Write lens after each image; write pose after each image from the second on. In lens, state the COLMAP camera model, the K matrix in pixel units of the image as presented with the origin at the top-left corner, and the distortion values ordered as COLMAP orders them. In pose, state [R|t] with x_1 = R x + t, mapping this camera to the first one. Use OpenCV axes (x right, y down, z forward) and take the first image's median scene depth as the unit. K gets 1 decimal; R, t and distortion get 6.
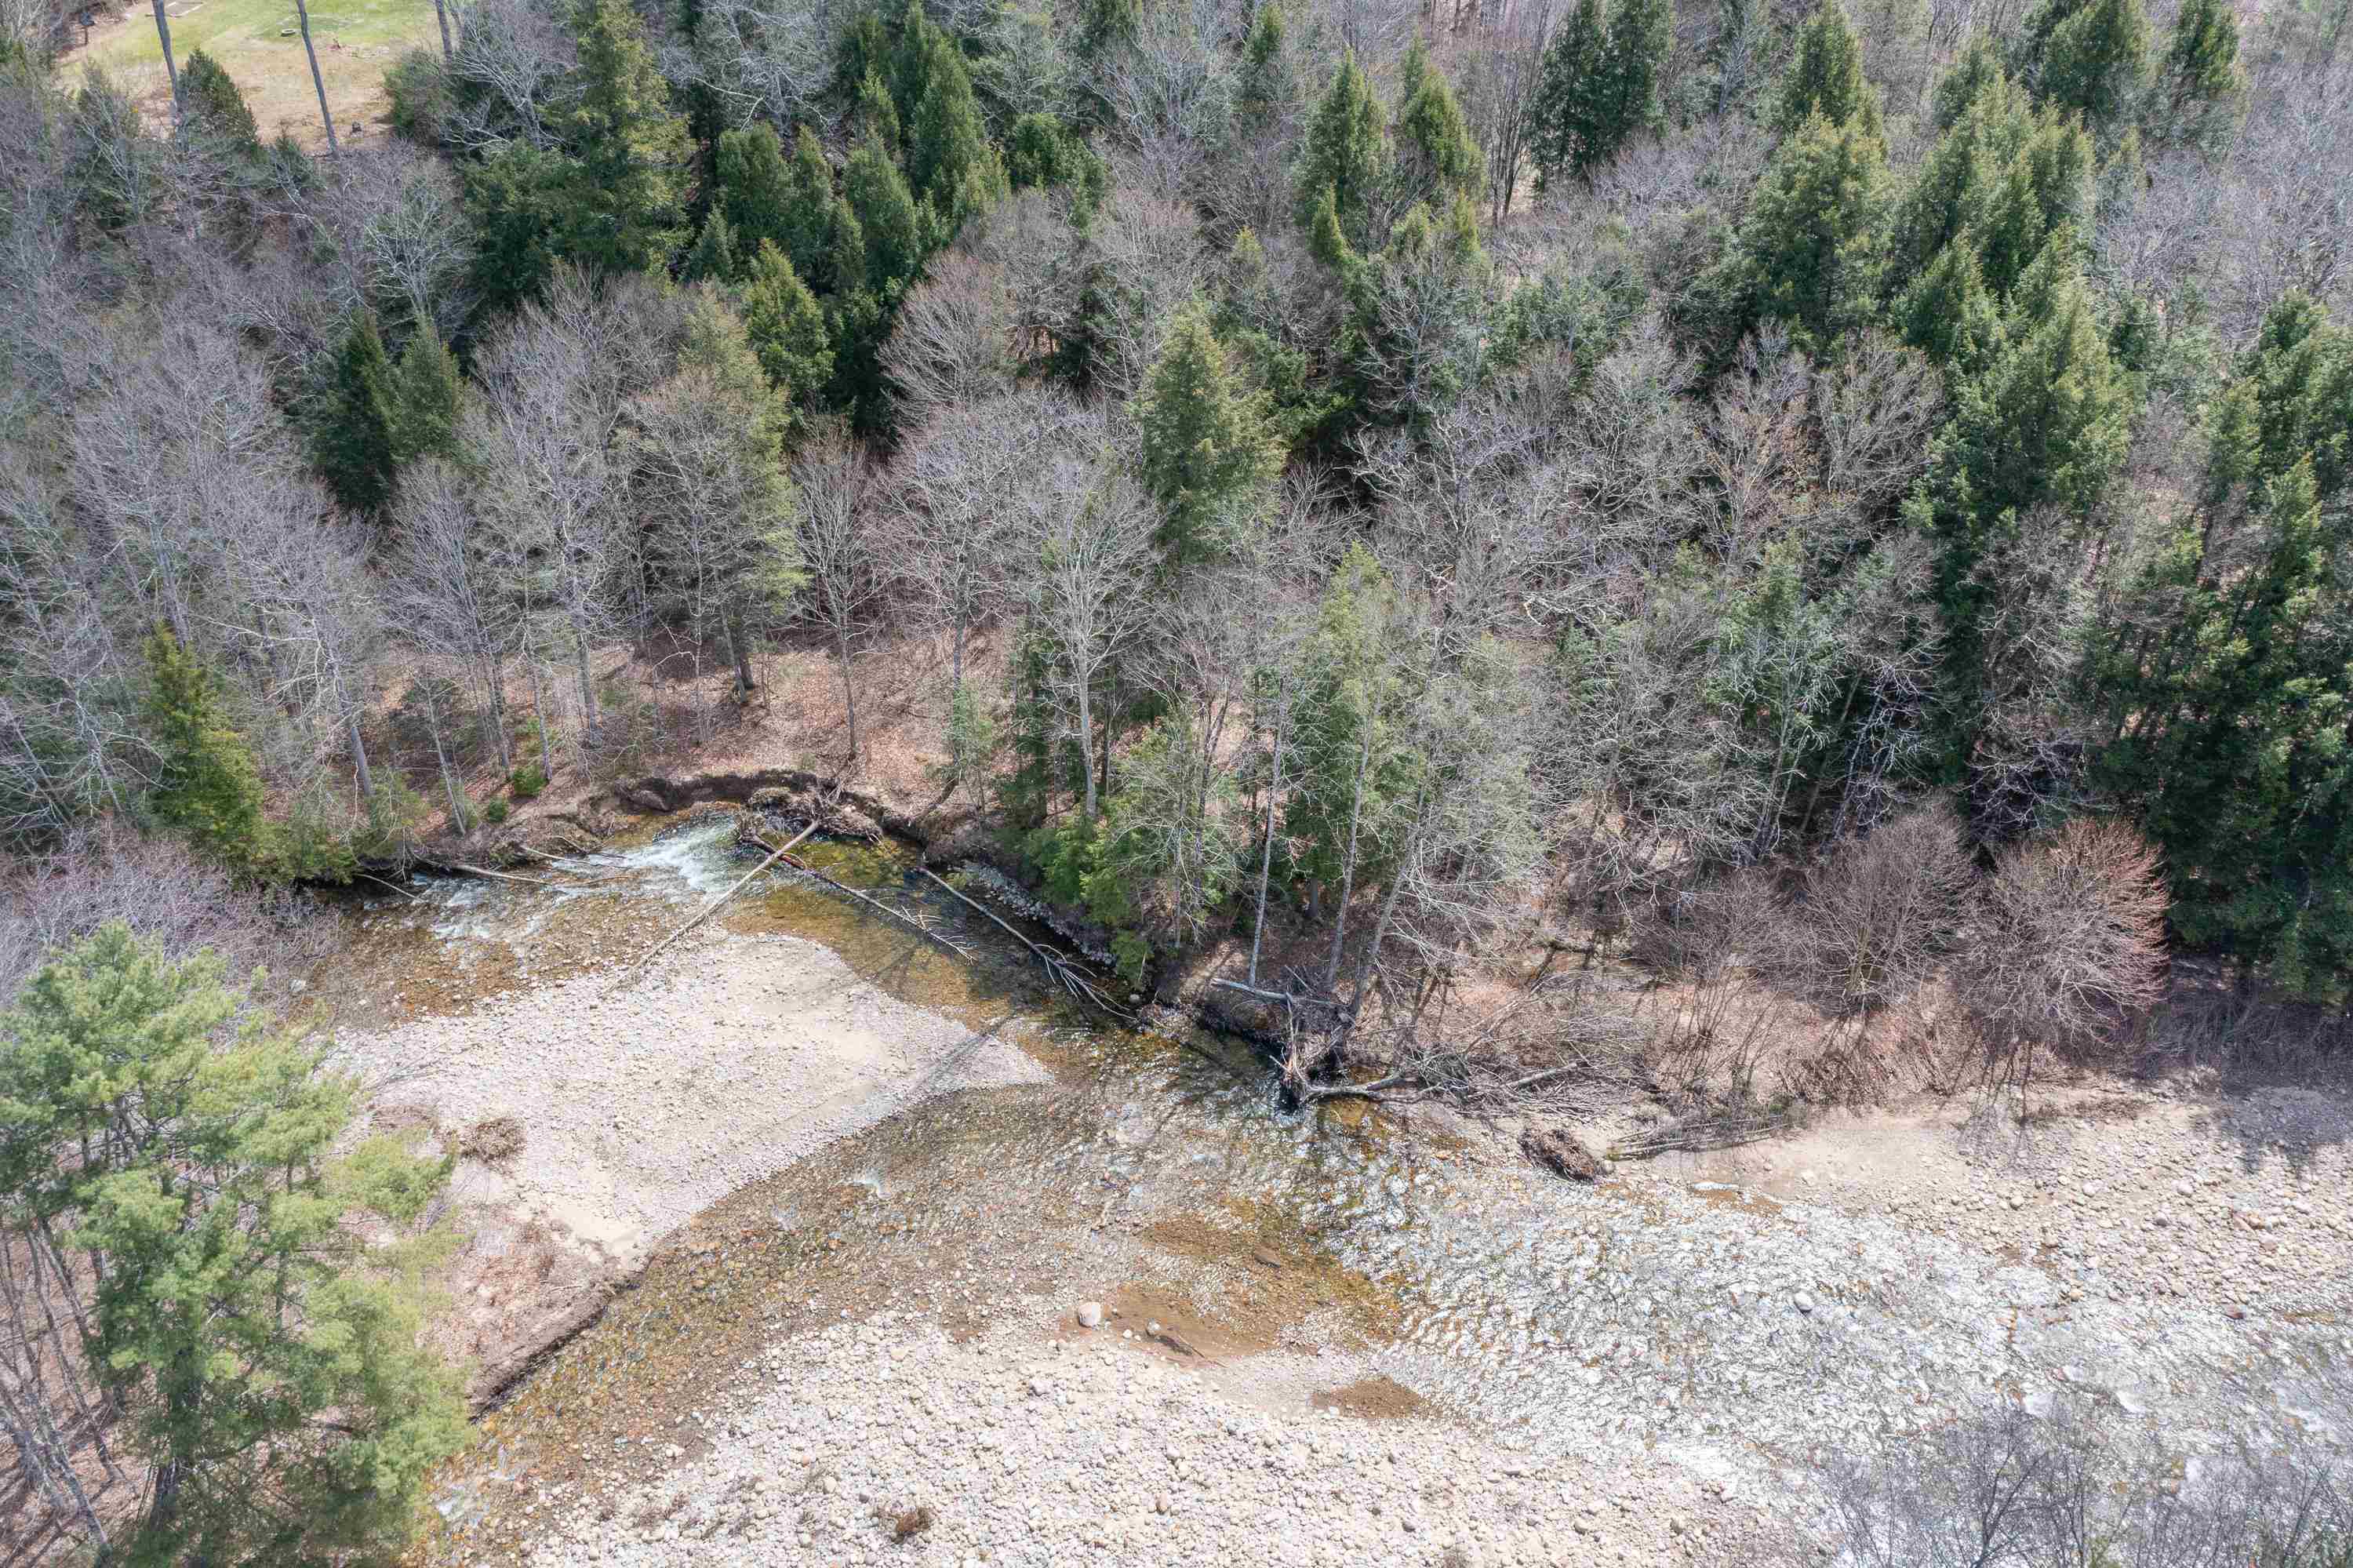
lens RADIAL K [[1845.1, 0, 1202.3], [0, 1845.1, 772.3], [0, 0, 1]] dist [-0.000273, 0.001830]
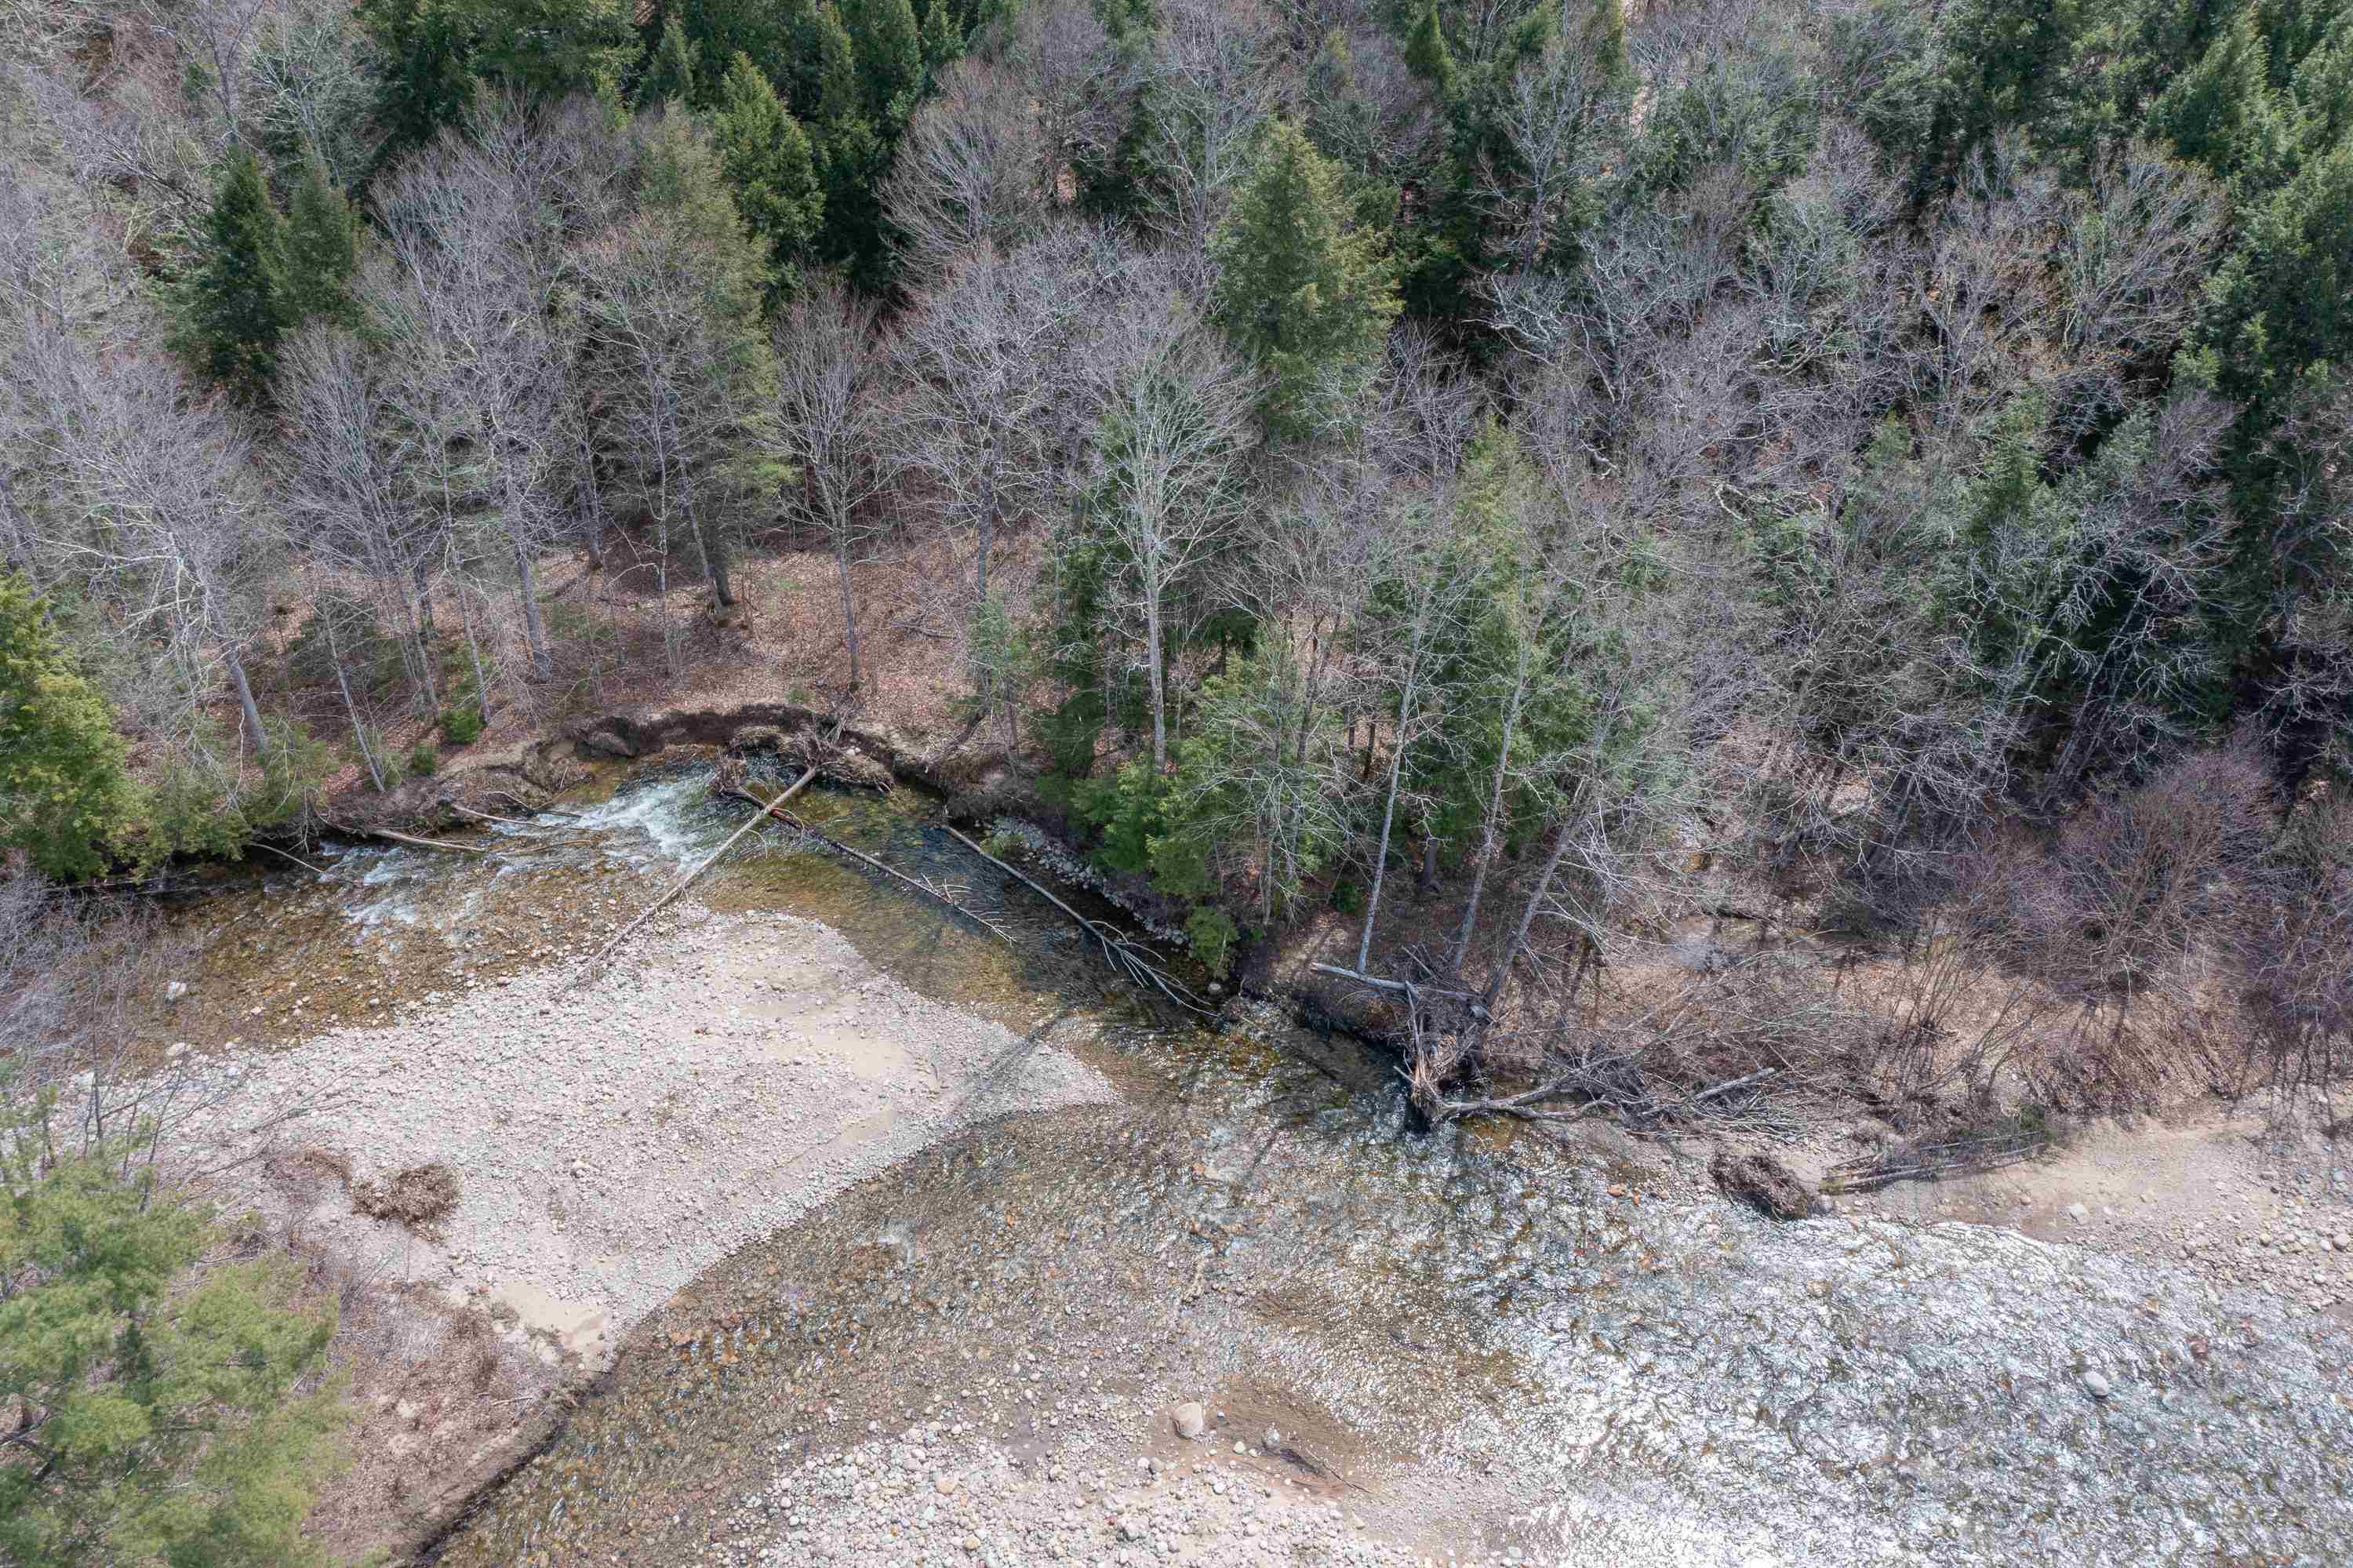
lens RADIAL K [[1879.1, 0, 1190.5], [0, 1879.1, 748.5], [0, 0, 1]] dist [-0.008523, 0.009034]
pose [[0.999910, -0.013368, 0.001221, -0.048383], [0.013298, 0.998871, 0.045607, -0.020686], [-0.001829, -0.045587, 0.998959, 0.188569]]
